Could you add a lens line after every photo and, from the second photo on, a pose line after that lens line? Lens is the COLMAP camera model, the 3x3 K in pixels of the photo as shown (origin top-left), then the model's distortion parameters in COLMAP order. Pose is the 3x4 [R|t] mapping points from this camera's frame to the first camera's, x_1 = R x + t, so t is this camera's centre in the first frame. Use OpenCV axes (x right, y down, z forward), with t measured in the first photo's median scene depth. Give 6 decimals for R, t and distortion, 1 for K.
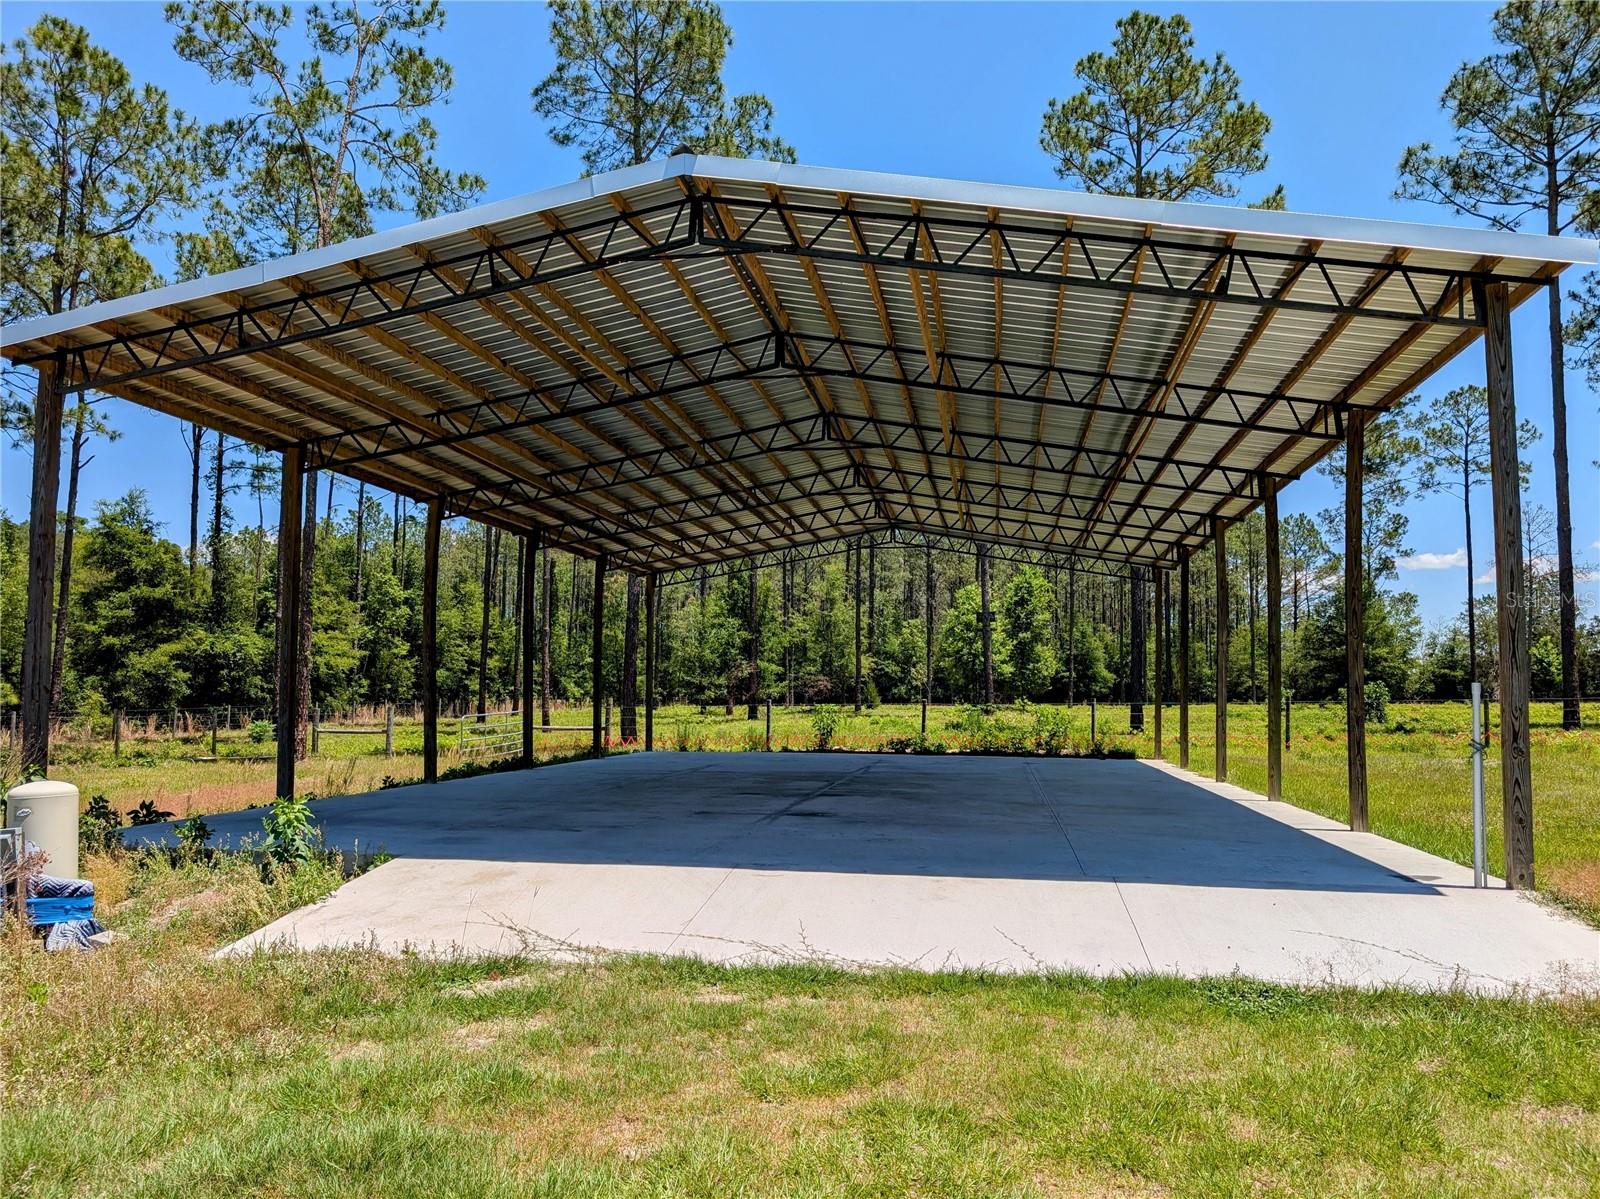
lens RADIAL K [[1173.1, 0, 792.3], [0, 1173.1, 601.9], [0, 0, 1]] dist [0.045599, -0.028080]
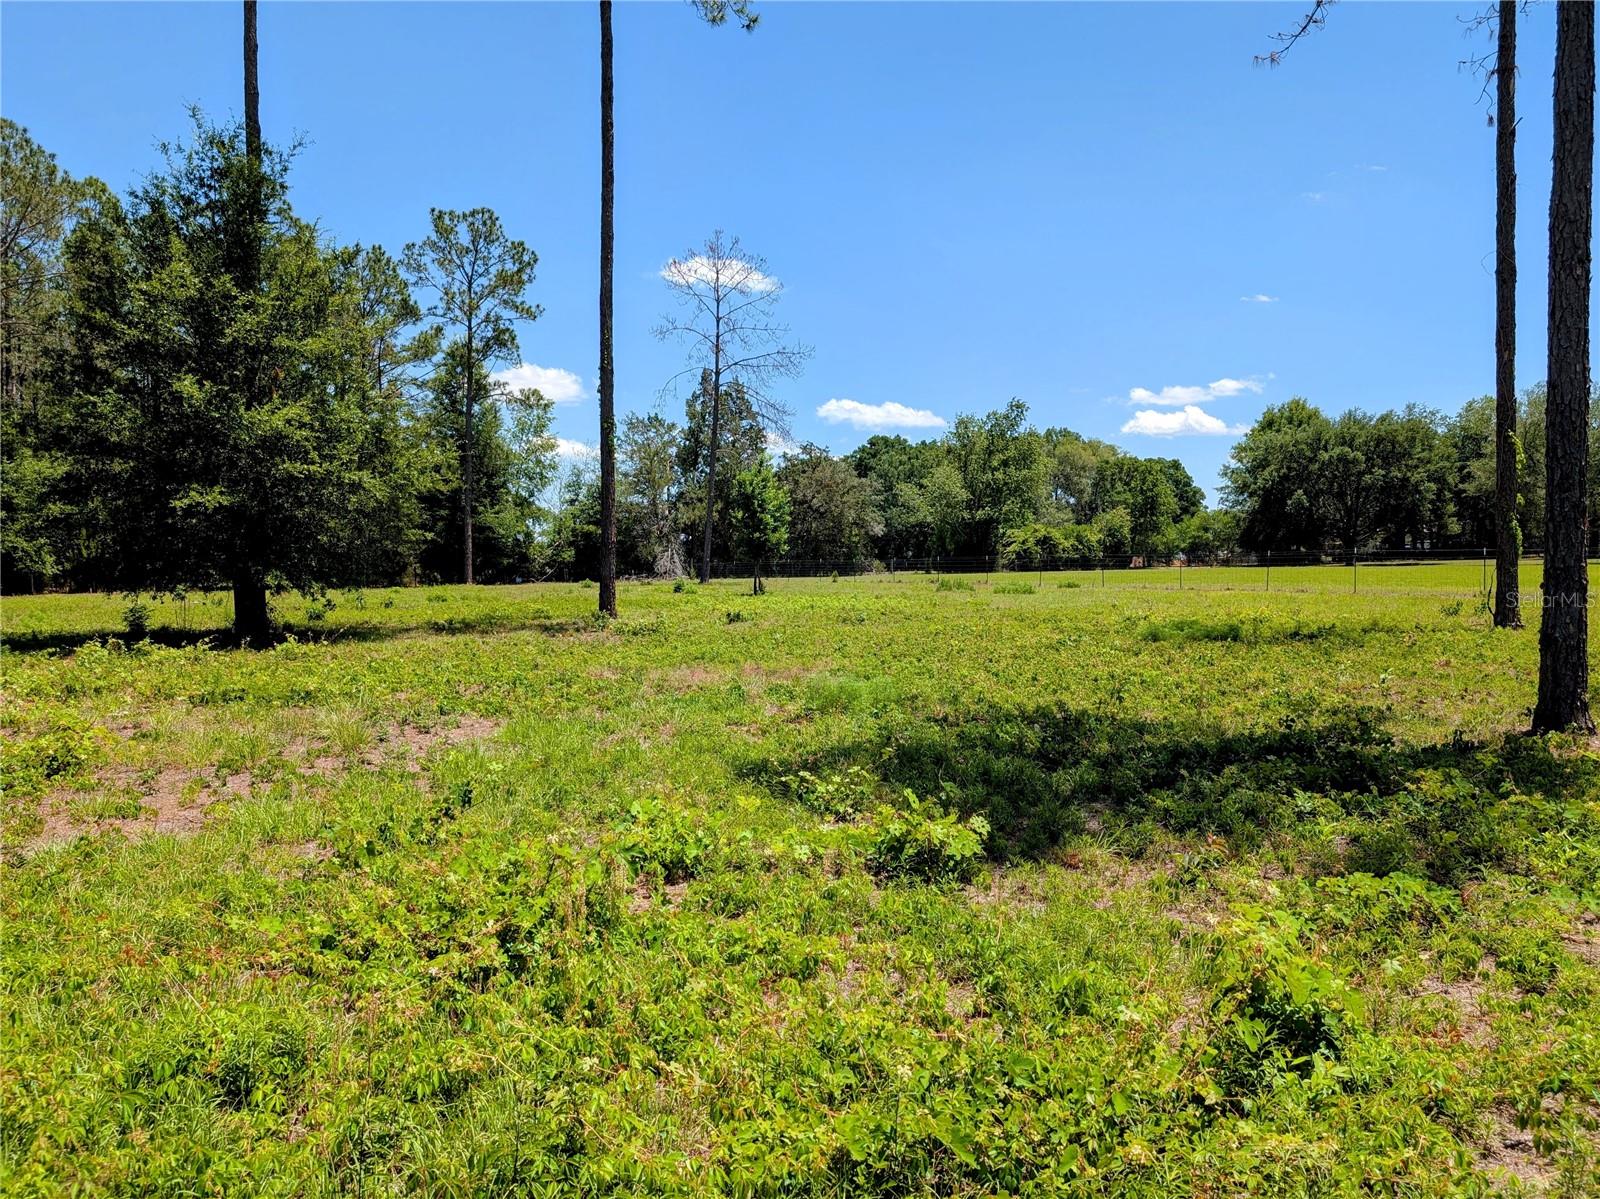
lens RADIAL K [[1158.3, 0, 797.8], [0, 1158.3, 591.2], [0, 0, 1]] dist [0.095625, -0.141685]
pose [[0.794561, -0.017445, 0.606934, 0.625357], [-0.046923, 0.994834, 0.090023, 0.073829], [-0.605369, -0.100008, 0.789637, 1.058799]]
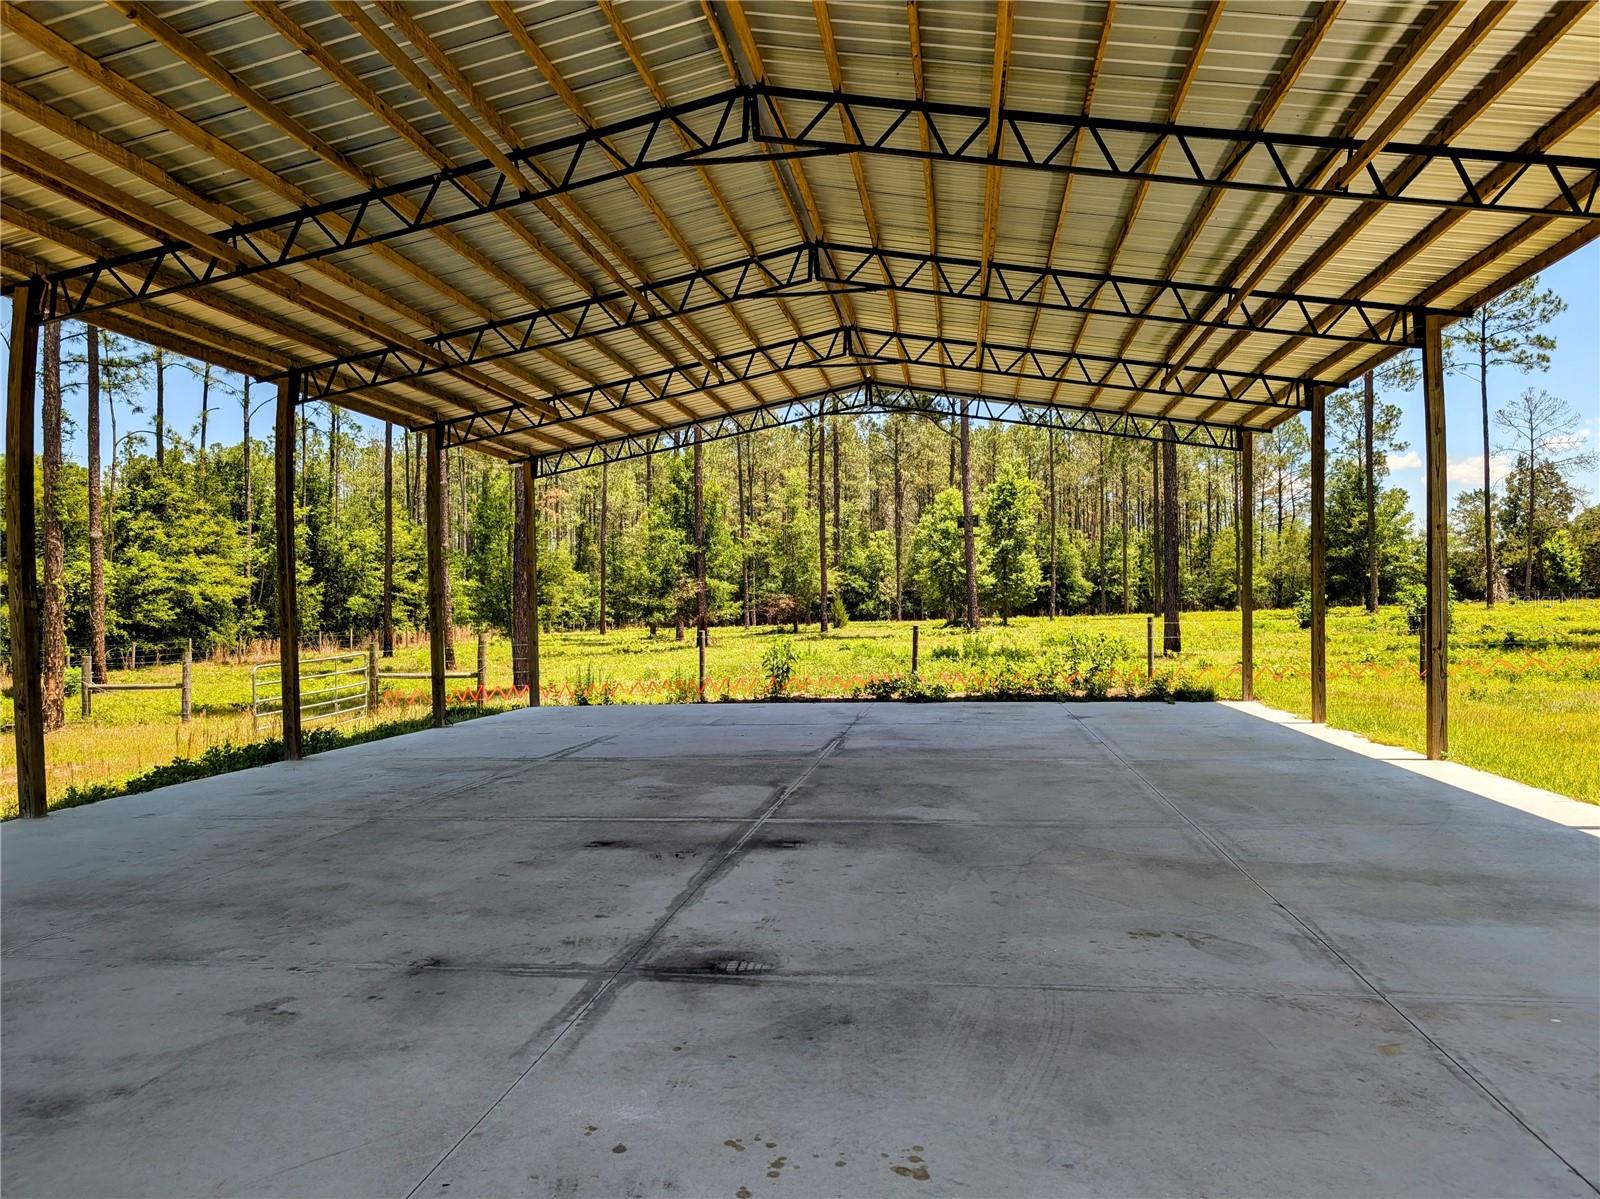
lens RADIAL K [[1173.1, 0, 792.3], [0, 1173.1, 601.9], [0, 0, 1]] dist [0.045599, -0.028080]
pose [[0.999252, -0.025734, 0.028872, 0.008165], [0.023619, 0.997171, 0.071360, 0.007887], [-0.030626, -0.070625, 0.997033, 0.142960]]
